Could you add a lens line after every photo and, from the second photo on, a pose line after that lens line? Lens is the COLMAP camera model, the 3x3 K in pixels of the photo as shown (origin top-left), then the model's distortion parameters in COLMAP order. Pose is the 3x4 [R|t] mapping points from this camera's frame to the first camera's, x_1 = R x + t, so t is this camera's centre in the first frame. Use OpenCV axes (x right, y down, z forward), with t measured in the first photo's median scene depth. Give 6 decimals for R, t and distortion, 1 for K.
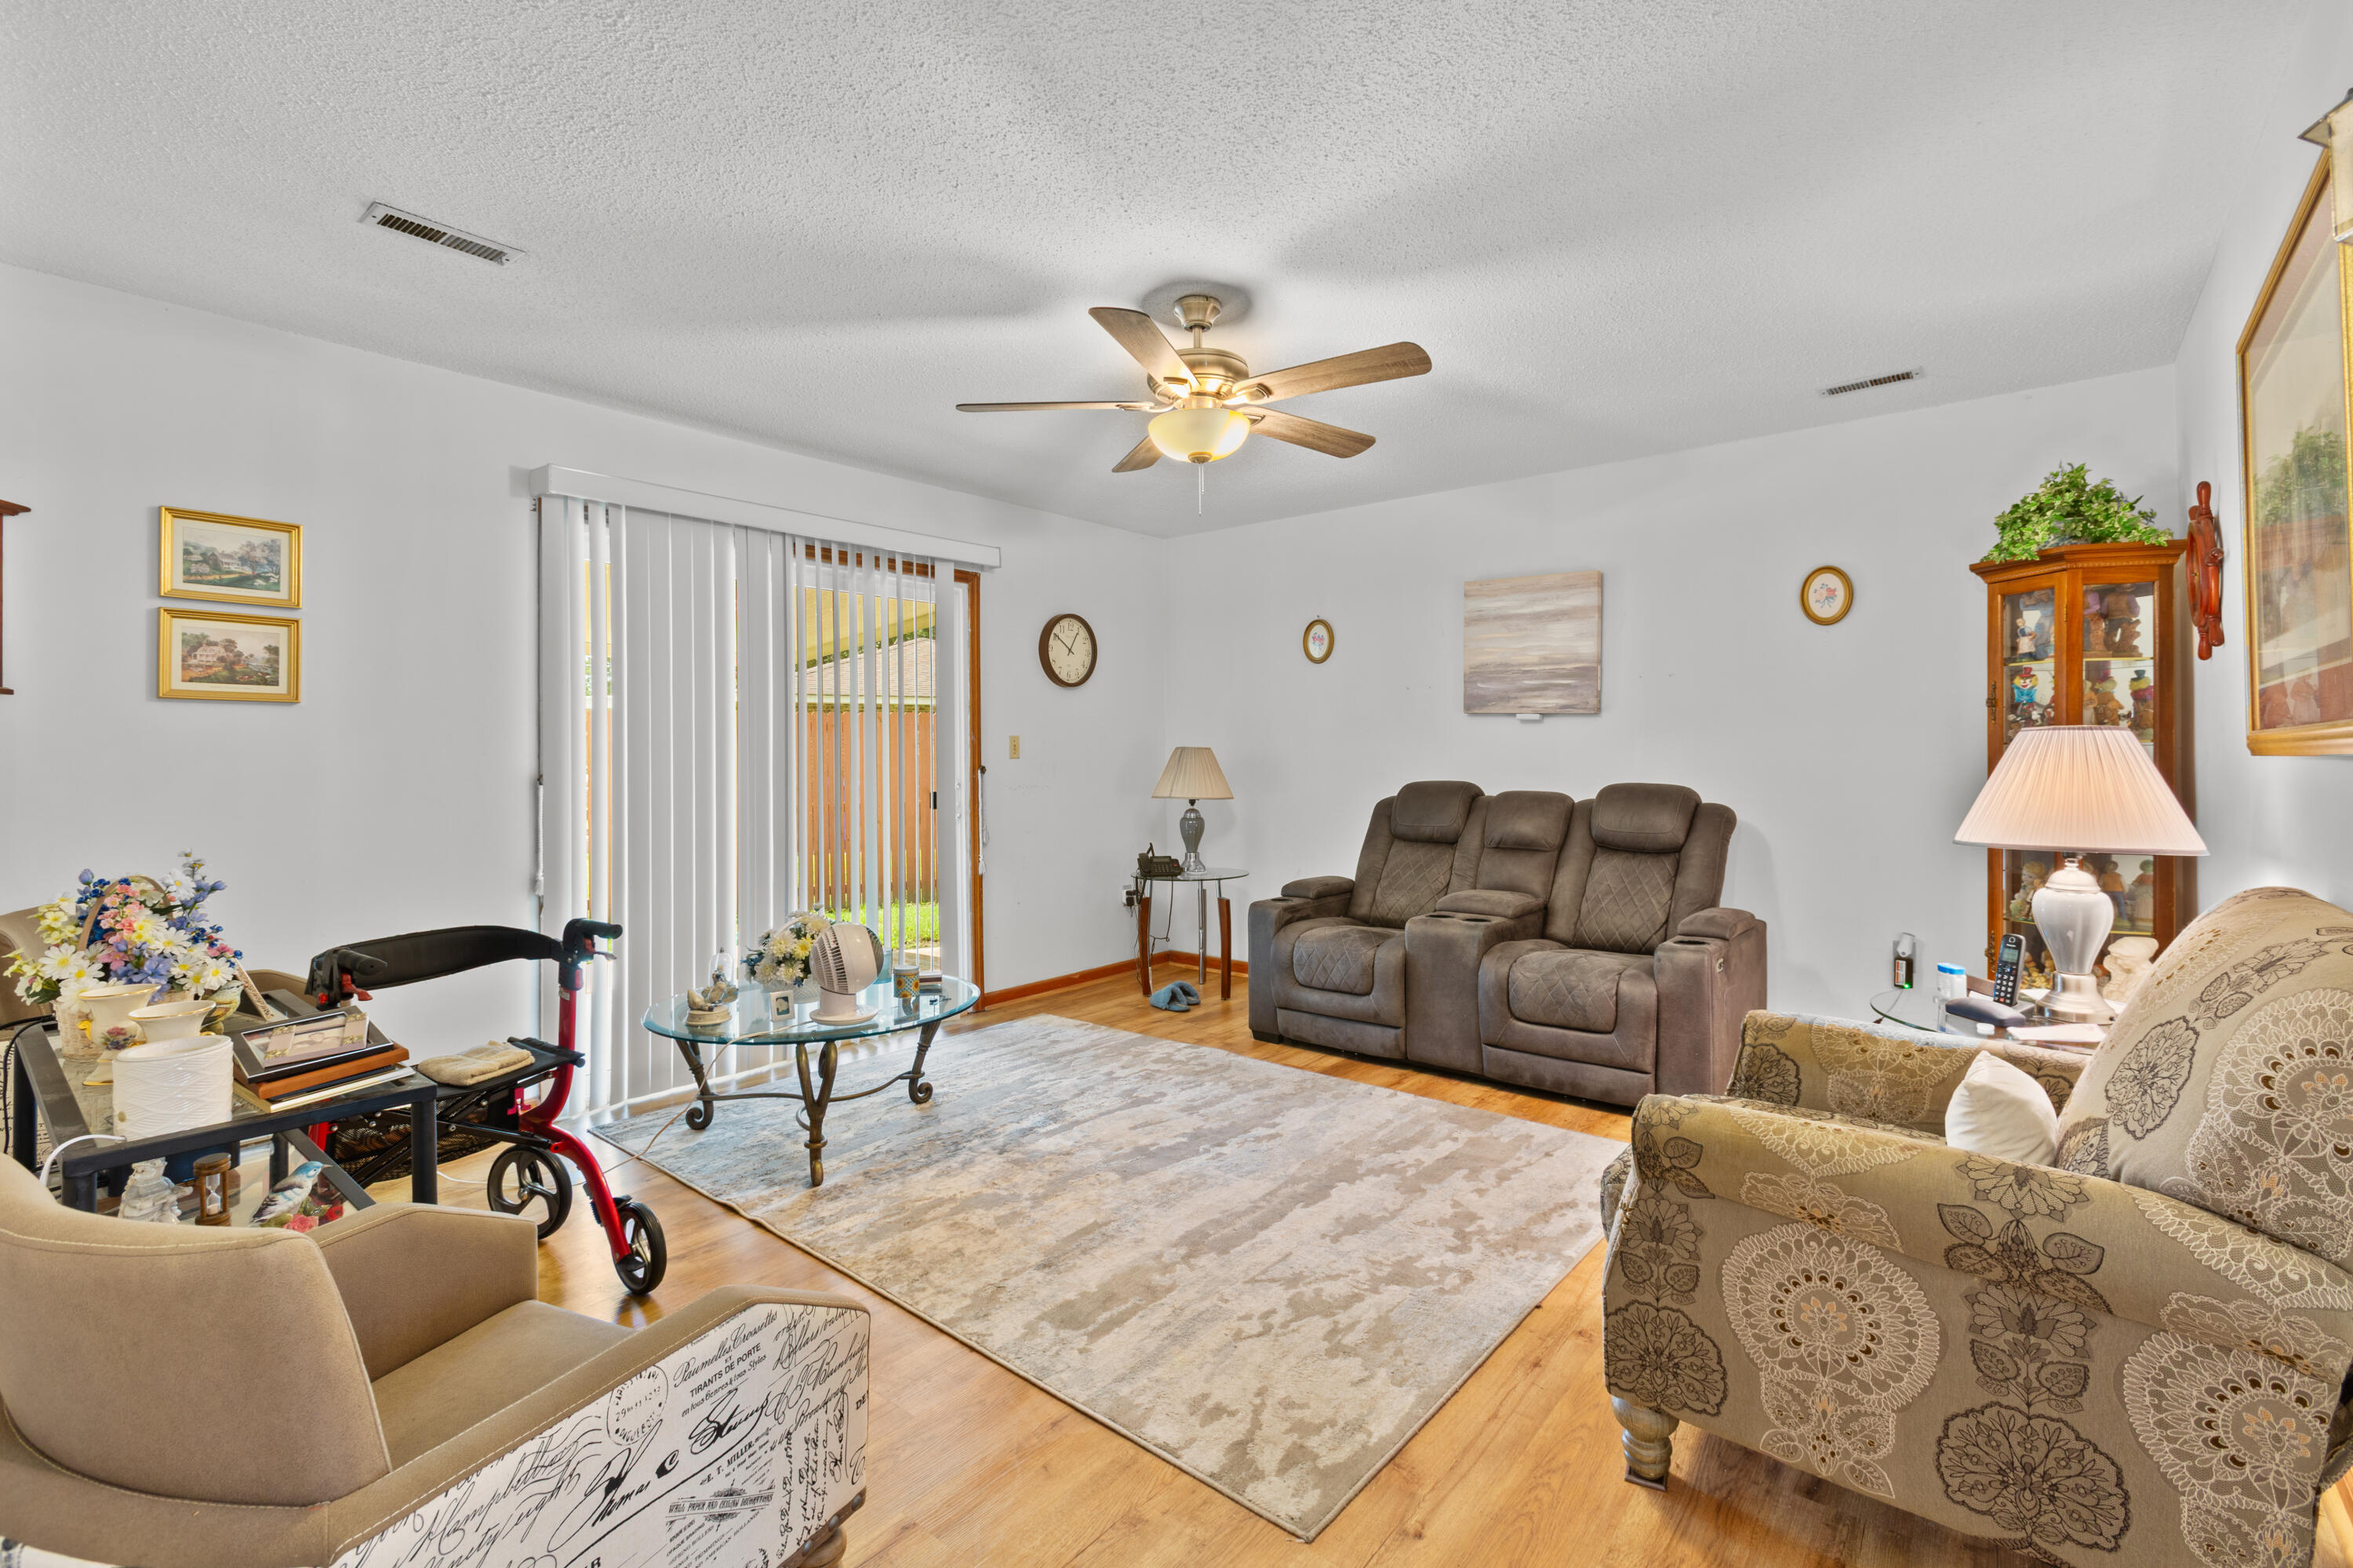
lens RADIAL K [[1068.7, 0, 1174.2], [0, 1068.7, 763.0], [0, 0, 1]] dist [0.000502, 0.000010]
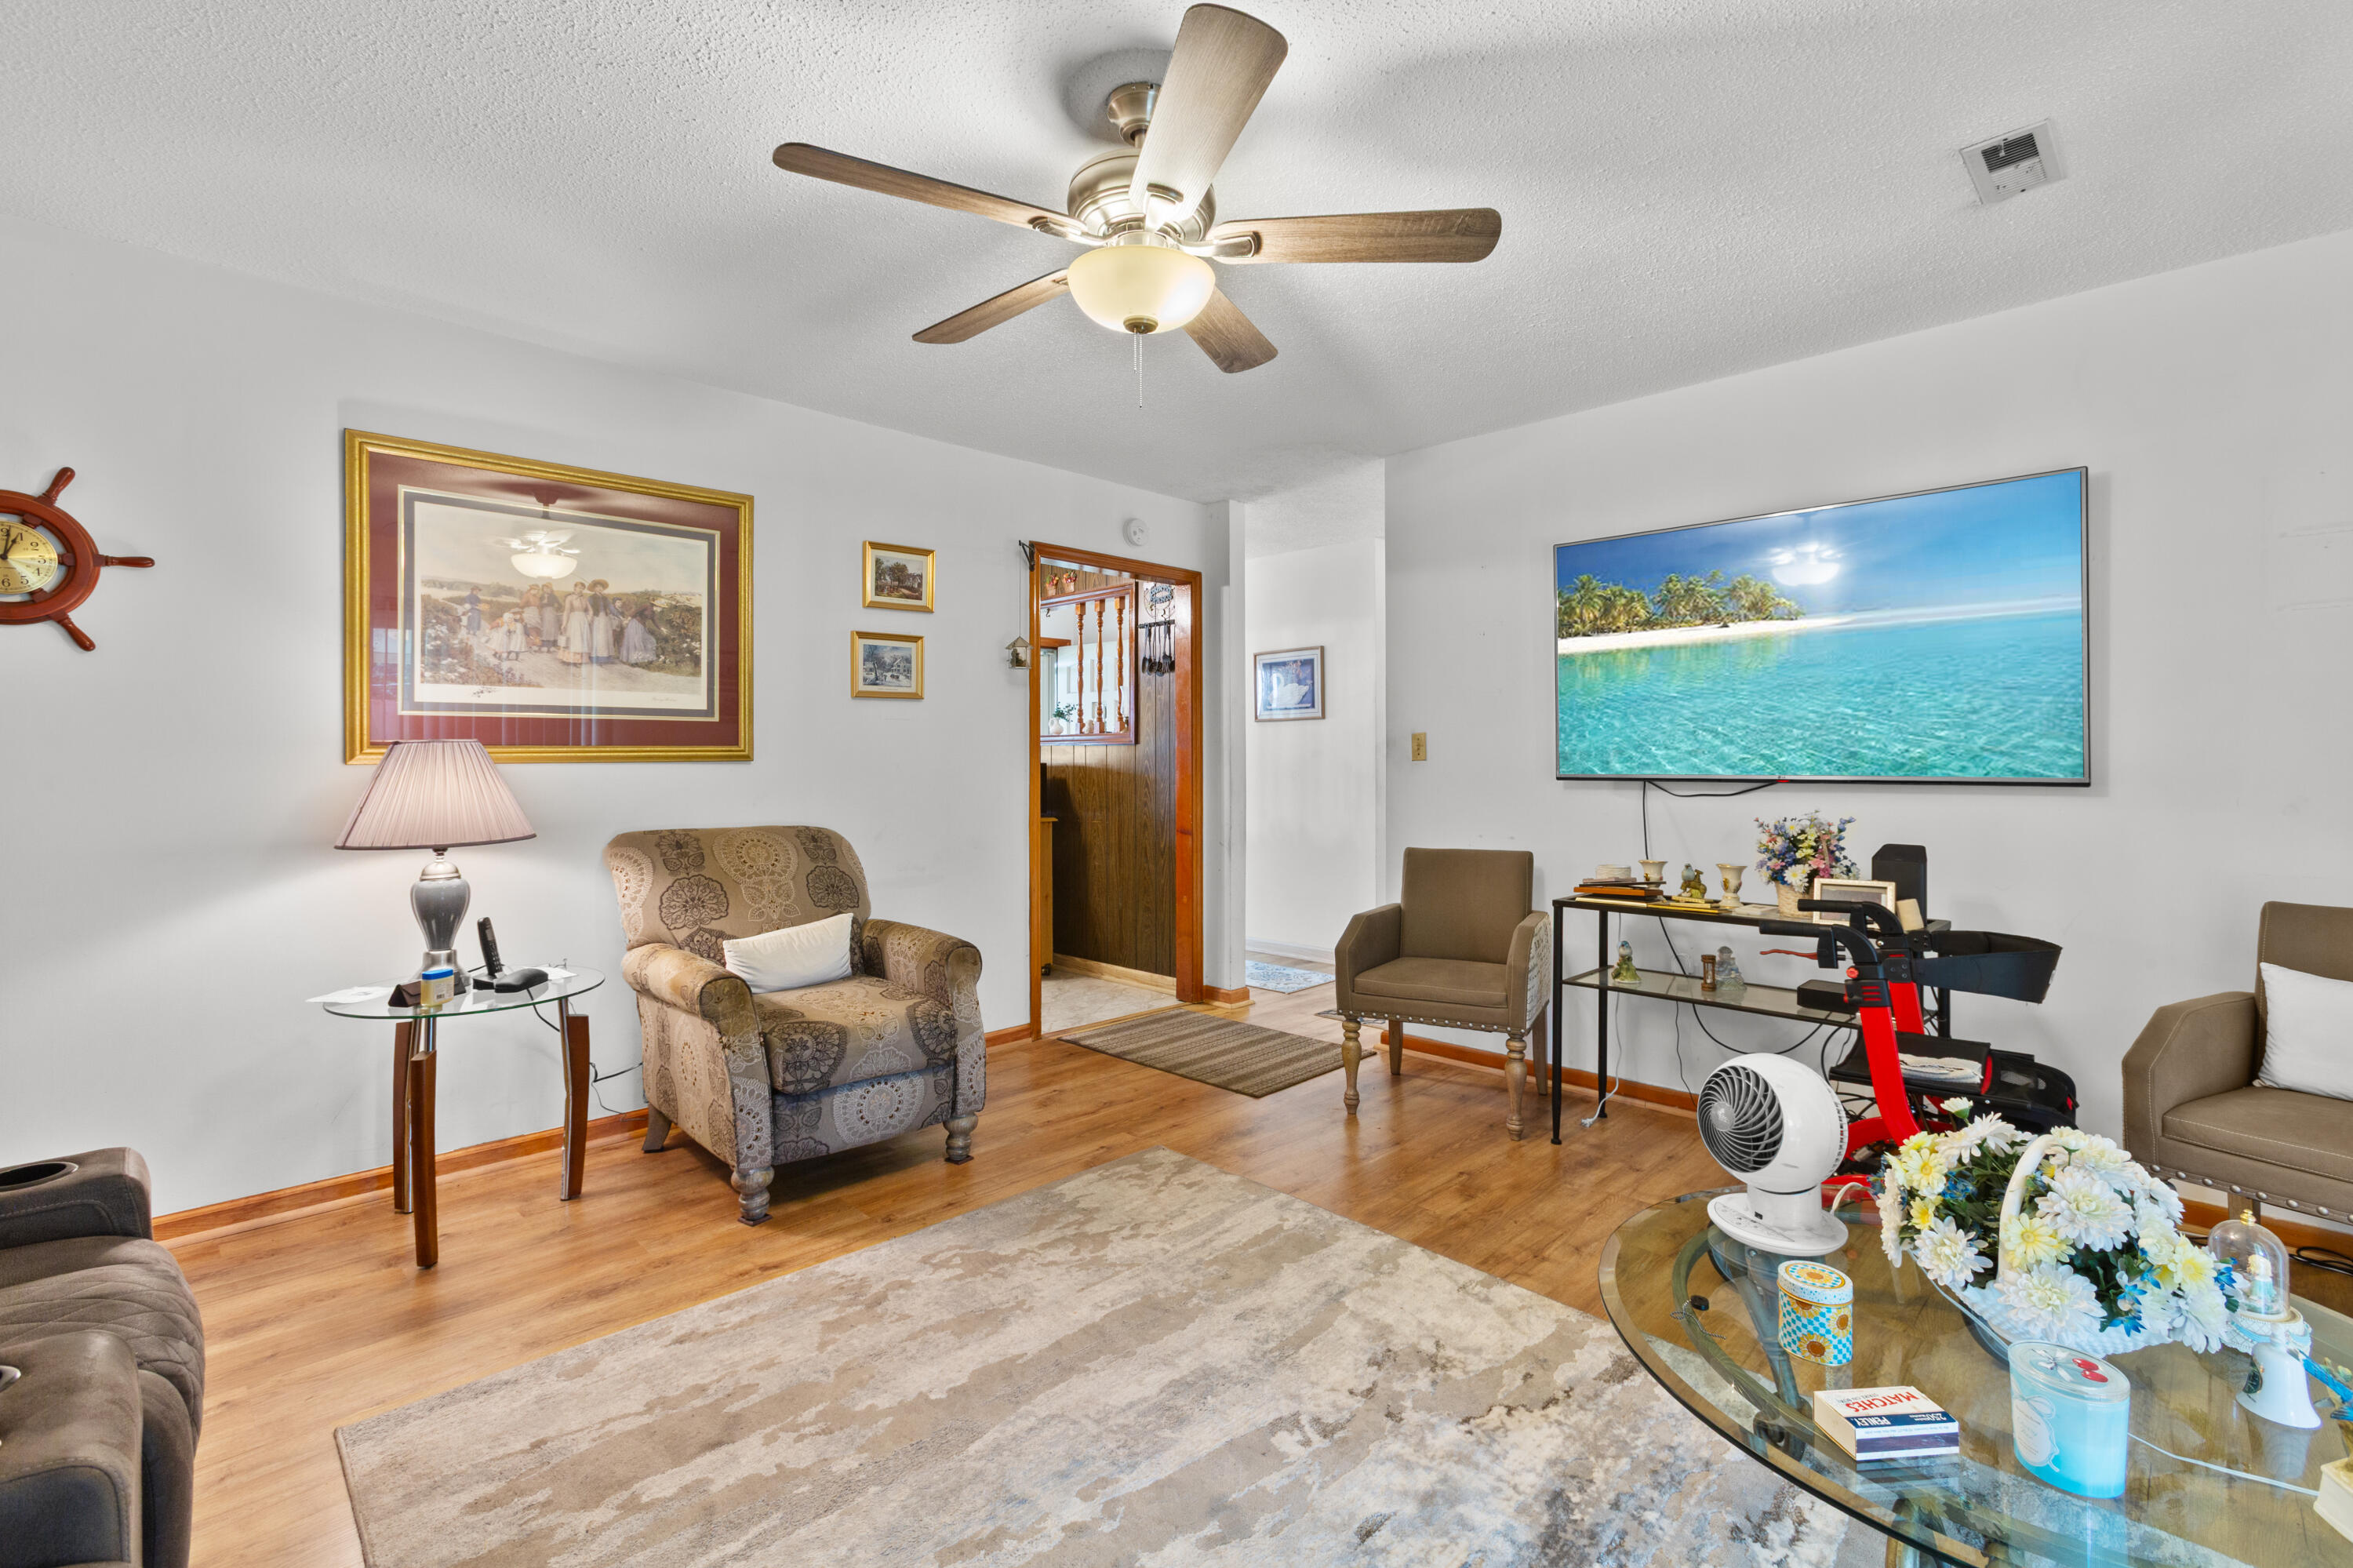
lens RADIAL K [[1068.7, 0, 1173.2], [0, 1068.7, 767.4], [0, 0, 1]] dist [0.000502, 0.000010]
pose [[-0.994786, 0.002208, 0.101959, -0.071618], [0.004224, 0.999800, 0.019560, -0.018546], [-0.101895, 0.019889, -0.994596, 1.951990]]
